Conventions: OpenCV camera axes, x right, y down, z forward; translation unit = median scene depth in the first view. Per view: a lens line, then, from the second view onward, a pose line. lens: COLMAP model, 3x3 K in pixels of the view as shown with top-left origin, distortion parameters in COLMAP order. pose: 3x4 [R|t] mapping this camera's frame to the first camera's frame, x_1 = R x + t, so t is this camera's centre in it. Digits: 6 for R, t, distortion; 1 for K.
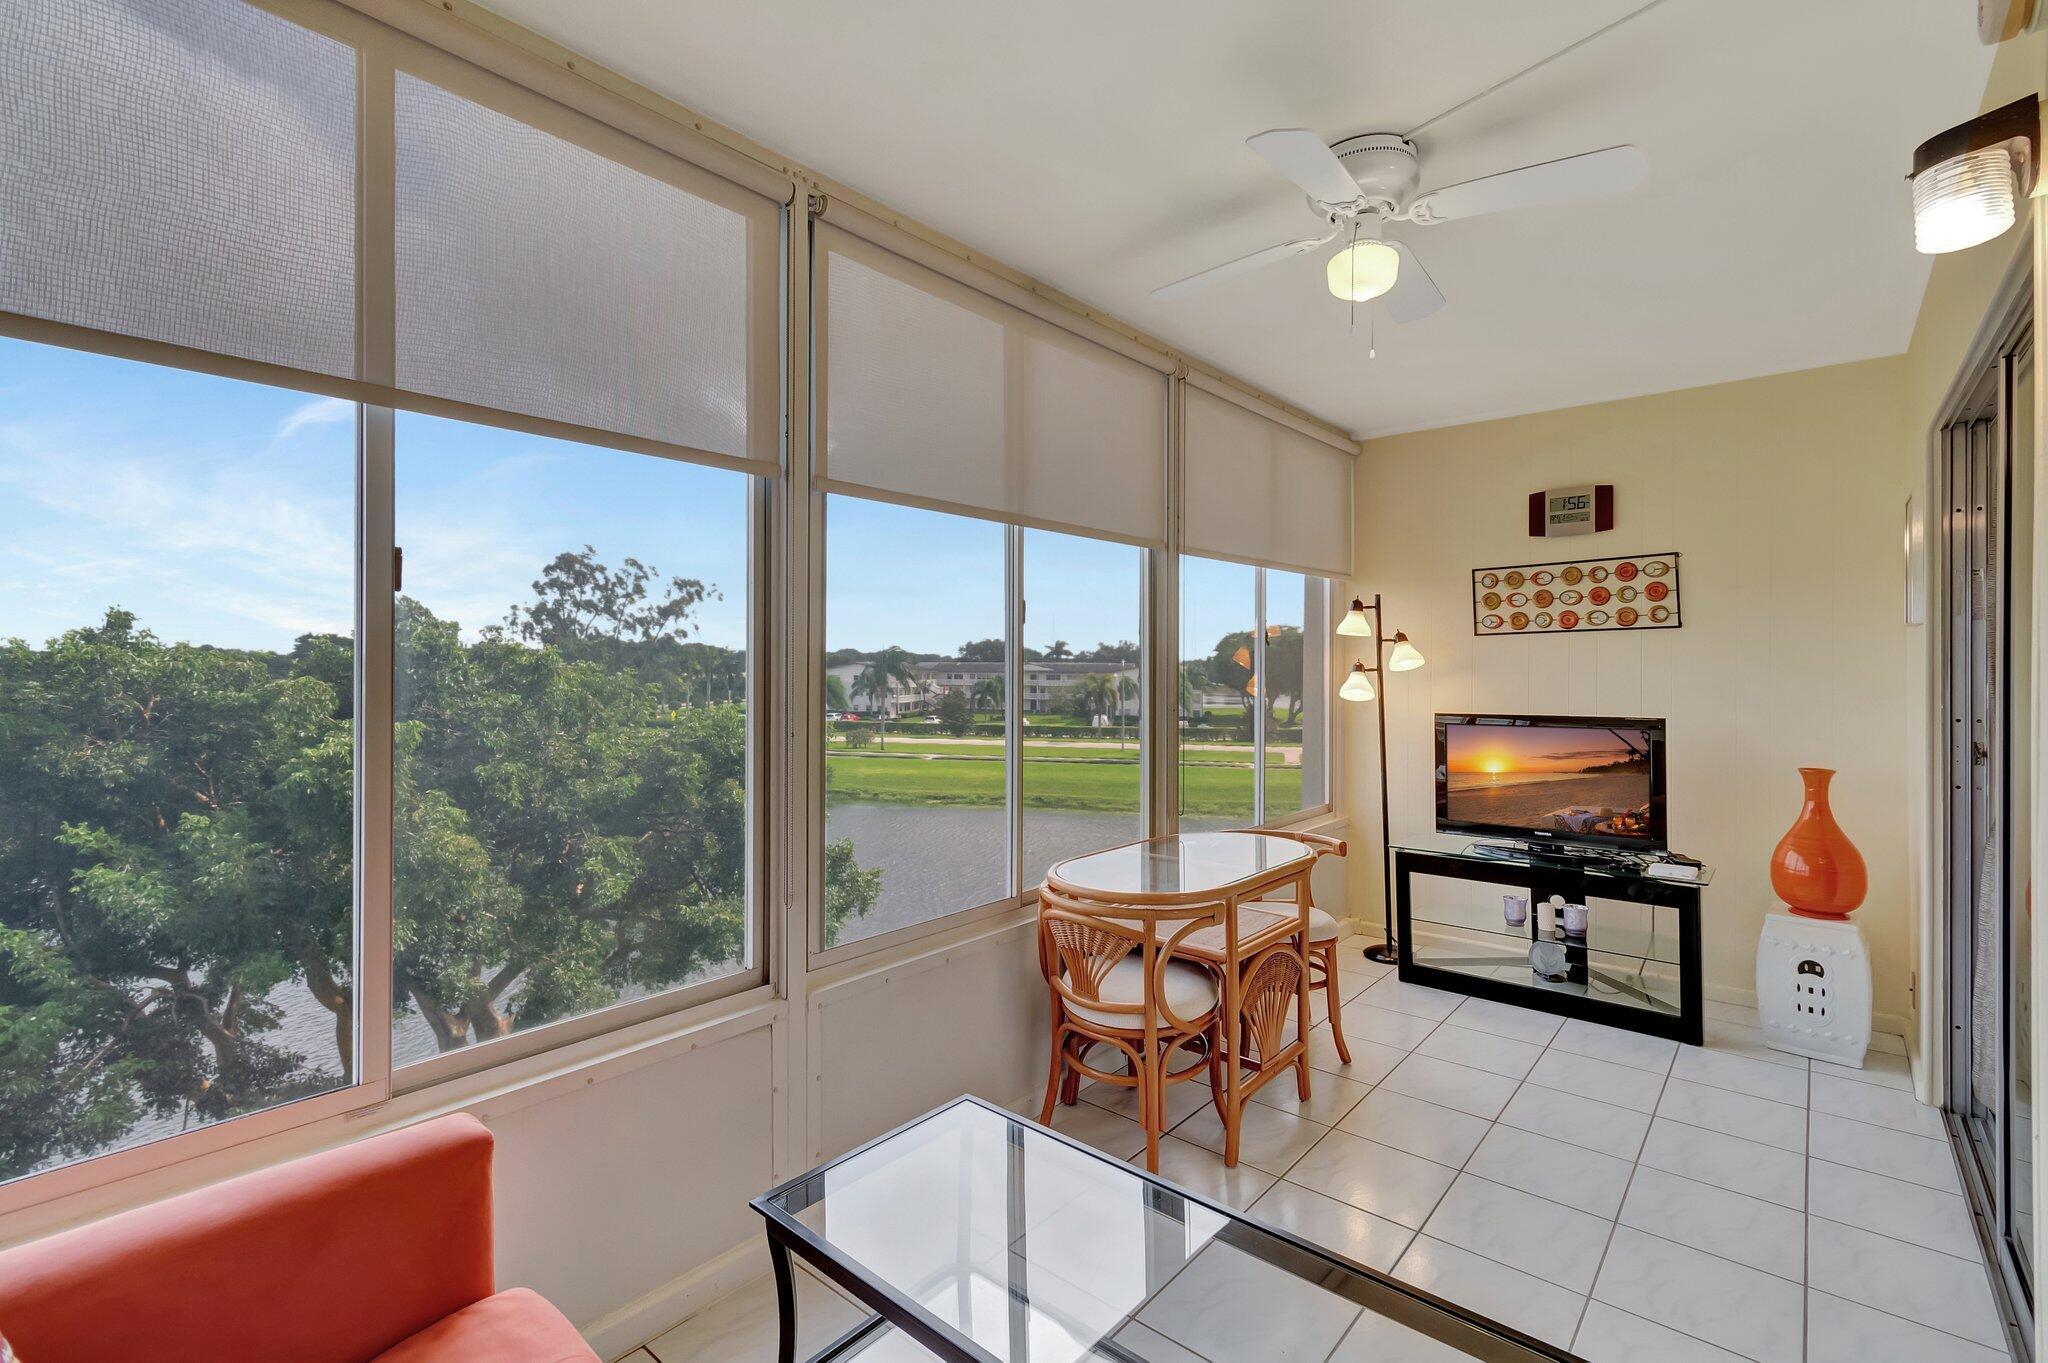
lens RADIAL K [[901.6, 0, 1015.9], [0, 901.6, 676.2], [0, 0, 1]] dist [0.012382, -0.012584]
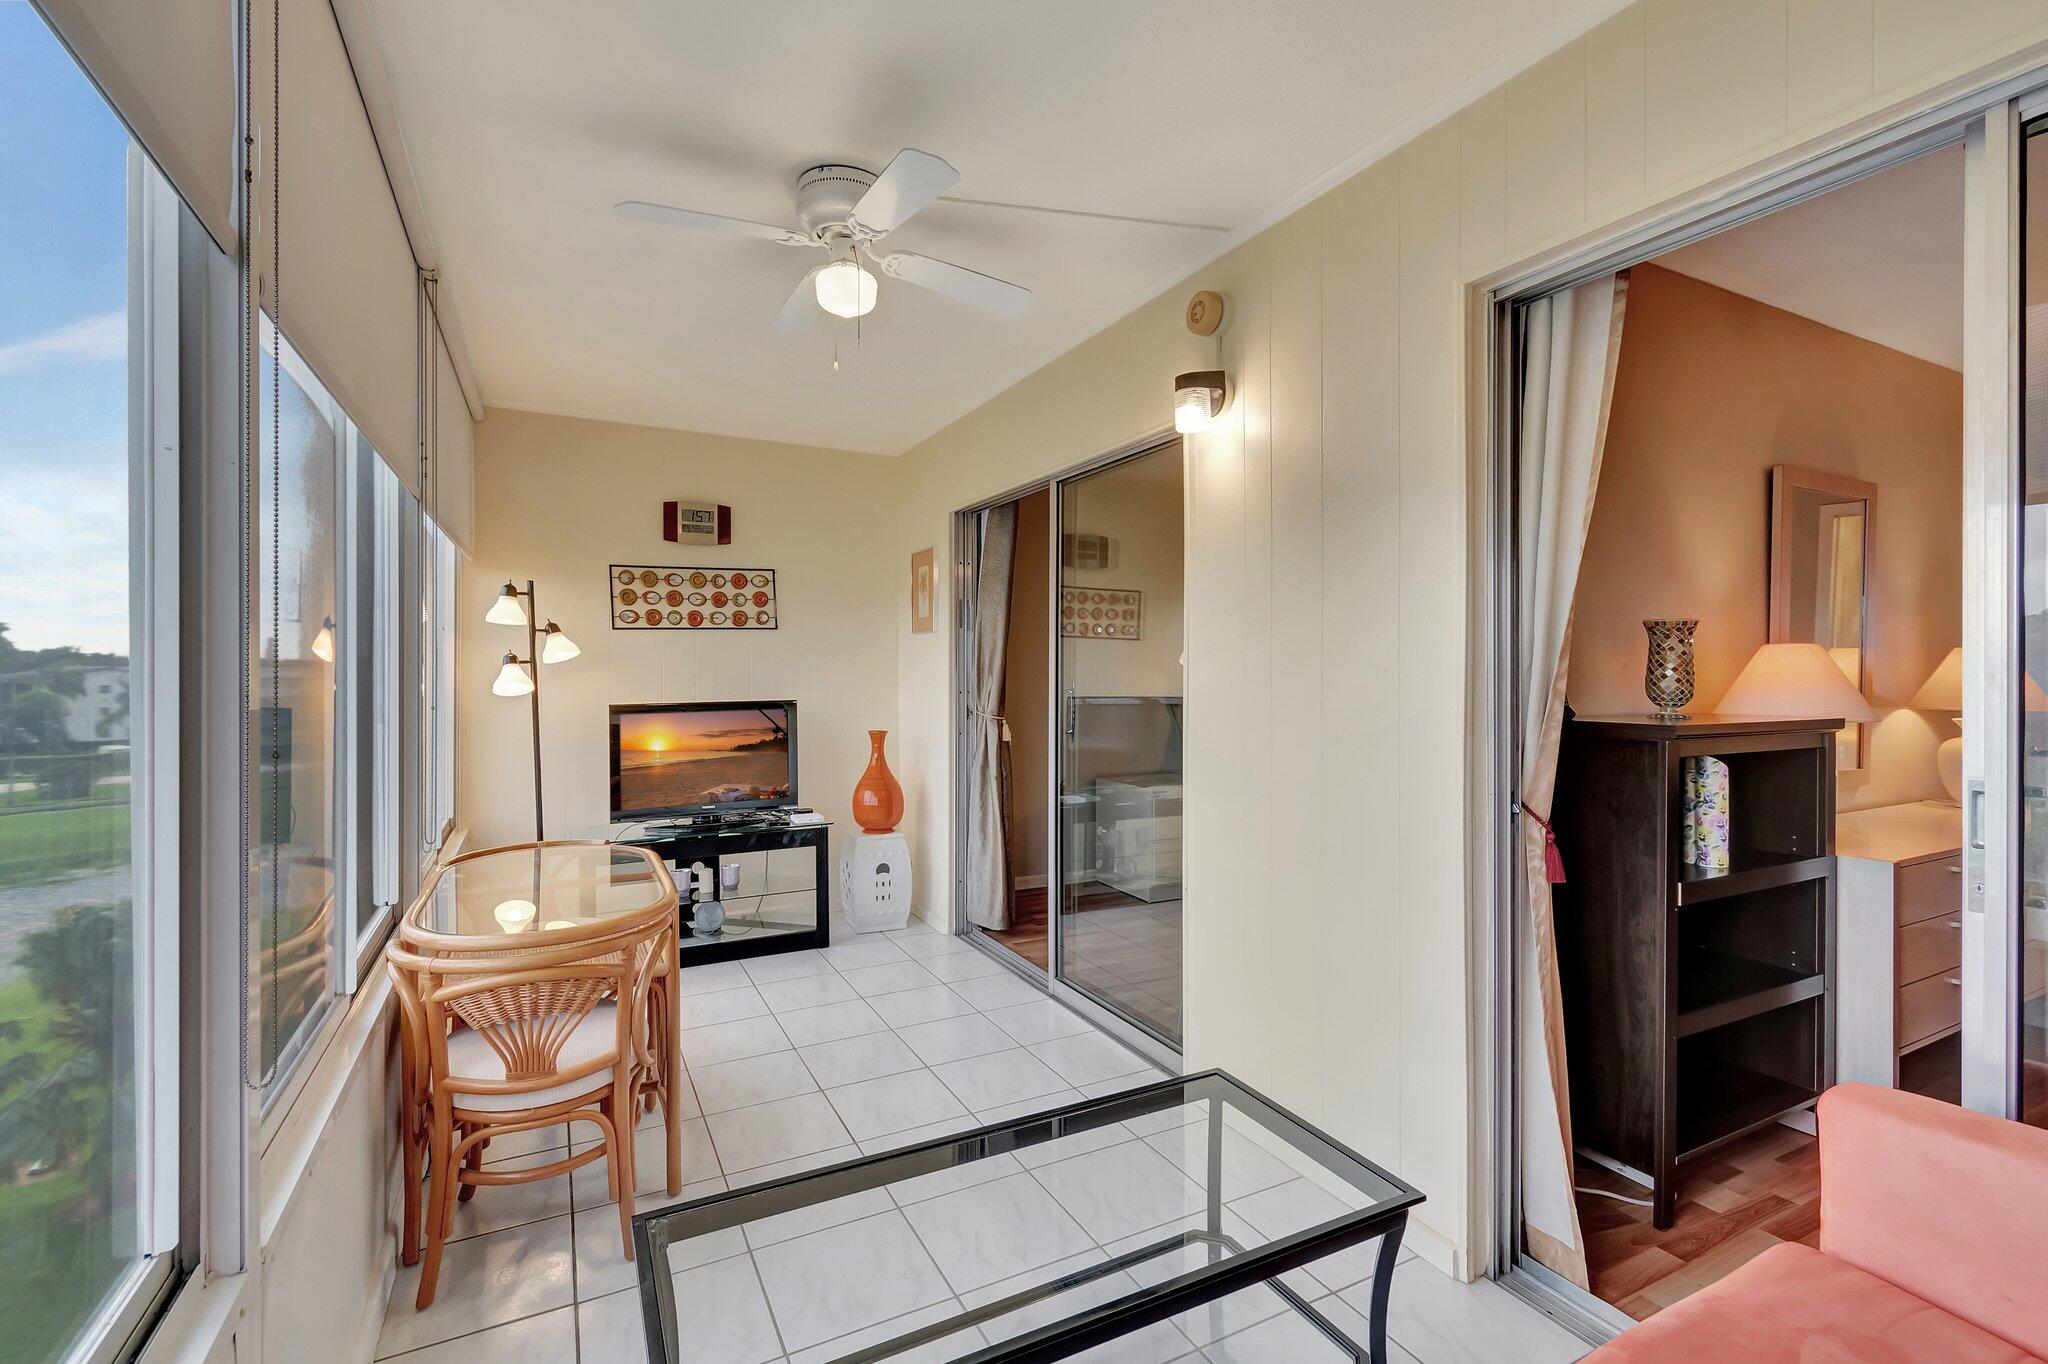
lens RADIAL K [[901.6, 0, 1015.9], [0, 901.6, 676.7], [0, 0, 1]] dist [0.012382, -0.012584]
pose [[0.370631, -0.006920, 0.928754, -0.302172], [0.012029, 0.999924, 0.002651, 0.012737], [-0.928702, 0.010189, 0.370687, 0.213865]]
